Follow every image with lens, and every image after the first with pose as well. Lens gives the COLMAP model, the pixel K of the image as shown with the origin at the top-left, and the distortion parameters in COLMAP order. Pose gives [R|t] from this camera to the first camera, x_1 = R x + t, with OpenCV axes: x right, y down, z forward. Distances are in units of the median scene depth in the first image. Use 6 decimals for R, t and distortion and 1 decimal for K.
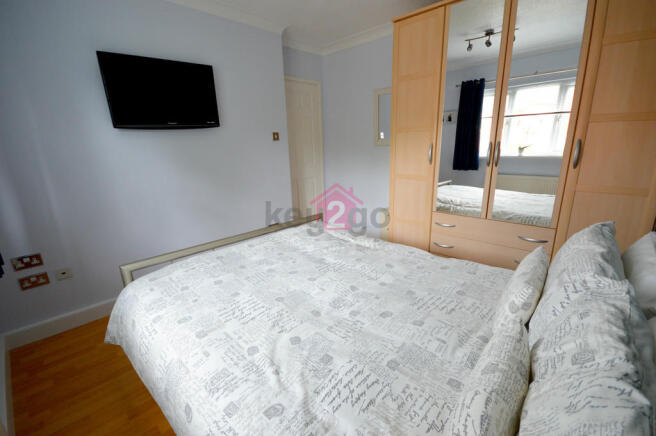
lens RADIAL K [[293.2, 0, 329.6], [0, 293.2, 217.8], [0, 0, 1]] dist [-0.023885, -0.001818]
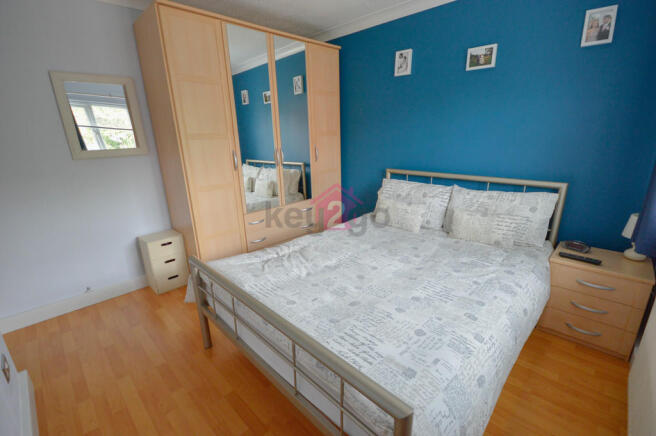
lens RADIAL K [[293.2, 0, 331.5], [0, 293.2, 219.0], [0, 0, 1]] dist [-0.023885, -0.001818]
pose [[0.024553, -0.254516, 0.966757, -1.206427], [0.277338, 0.930824, 0.238013, -0.307835], [-0.960459, 0.262275, 0.093441, 1.085245]]
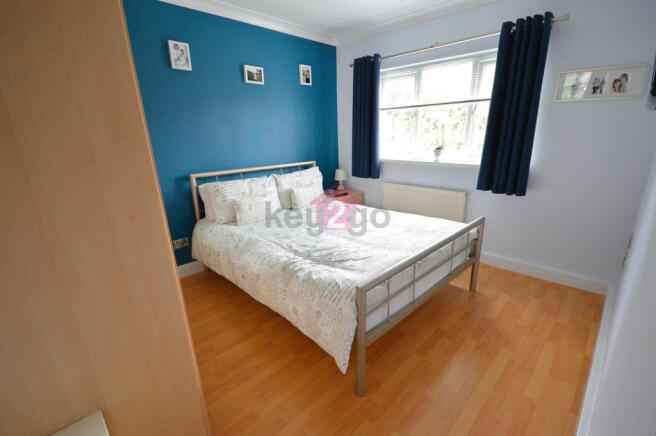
lens RADIAL K [[293.2, 0, 330.8], [0, 293.2, 221.4], [0, 0, 1]] dist [-0.023885, -0.001818]
pose [[-0.998713, 0.032097, 0.039276, -0.020200], [0.047928, 0.850655, 0.523536, -0.695288], [-0.016606, 0.524744, -0.851098, 2.494738]]
